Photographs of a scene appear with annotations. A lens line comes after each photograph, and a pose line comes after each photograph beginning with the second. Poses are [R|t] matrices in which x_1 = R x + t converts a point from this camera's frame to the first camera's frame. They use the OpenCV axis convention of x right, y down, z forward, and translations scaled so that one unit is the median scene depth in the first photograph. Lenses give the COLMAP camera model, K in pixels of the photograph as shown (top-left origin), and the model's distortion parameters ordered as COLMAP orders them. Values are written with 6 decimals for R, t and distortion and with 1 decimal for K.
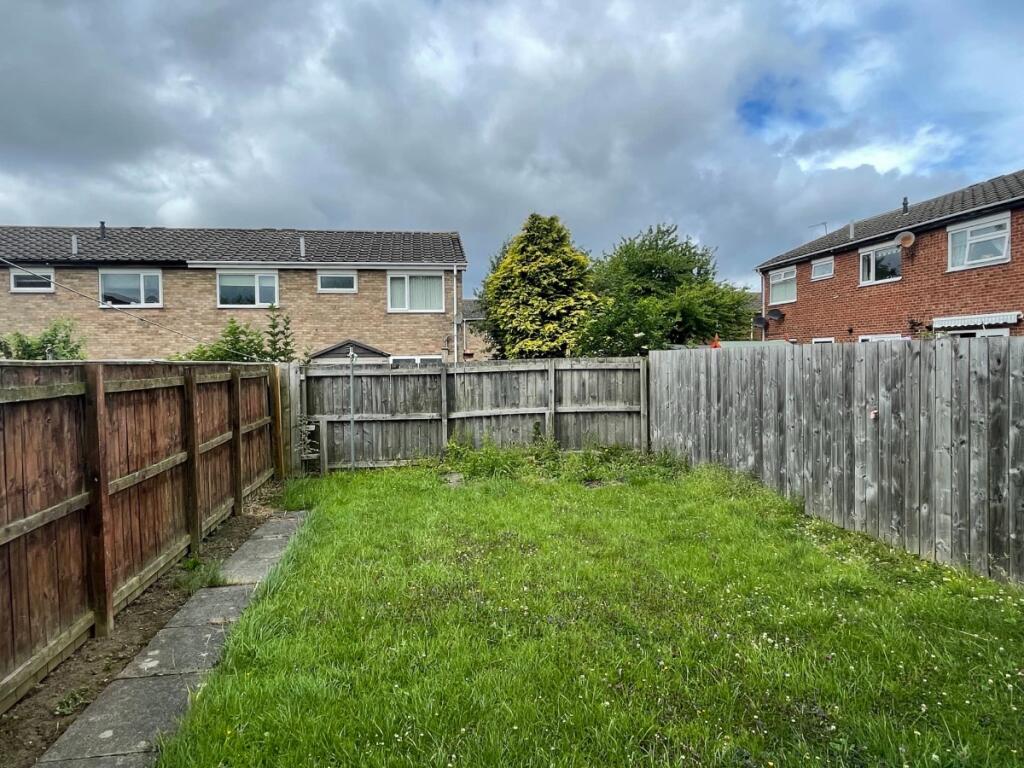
lens RADIAL K [[583.8, 0, 512.0], [0, 583.8, 384.0], [0, 0, 1]] dist [0.000595, 0.000018]
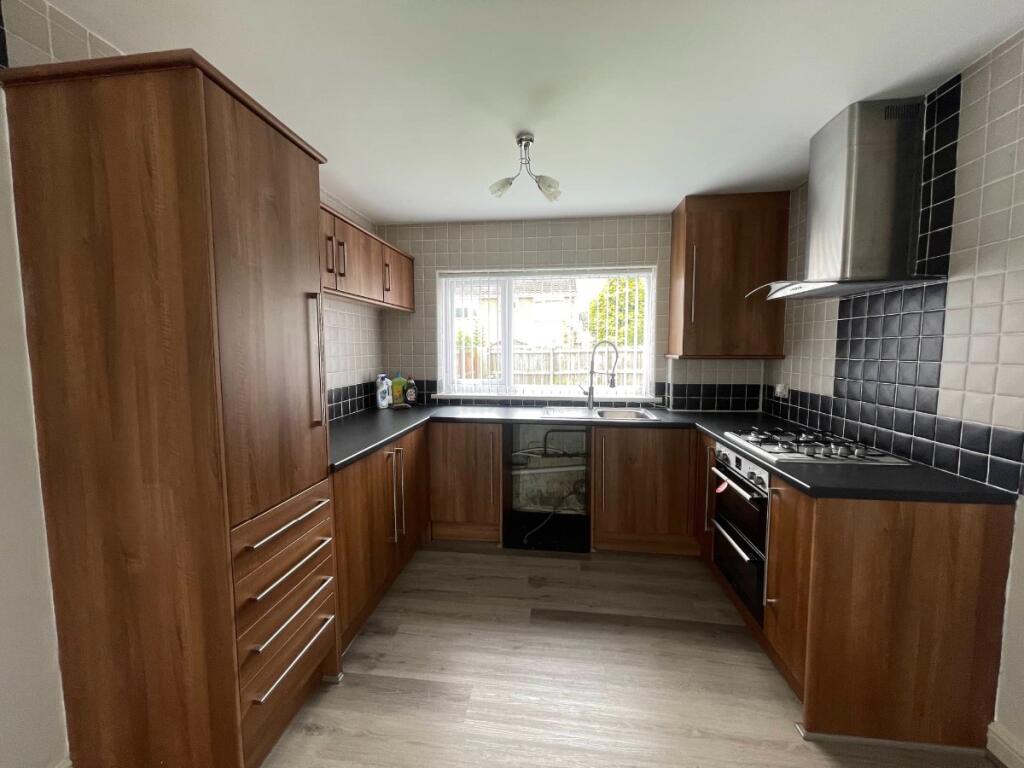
lens RADIAL K [[410.2, 0, 512.0], [0, 410.2, 384.0], [0, 0, 1]] dist [0.000125, 0.000000]
pose [[0.958235, 0.033469, -0.284016, 0.167956], [-0.020174, 0.998565, 0.049608, 0.023447], [0.285268, -0.041807, 0.957535, -0.459676]]
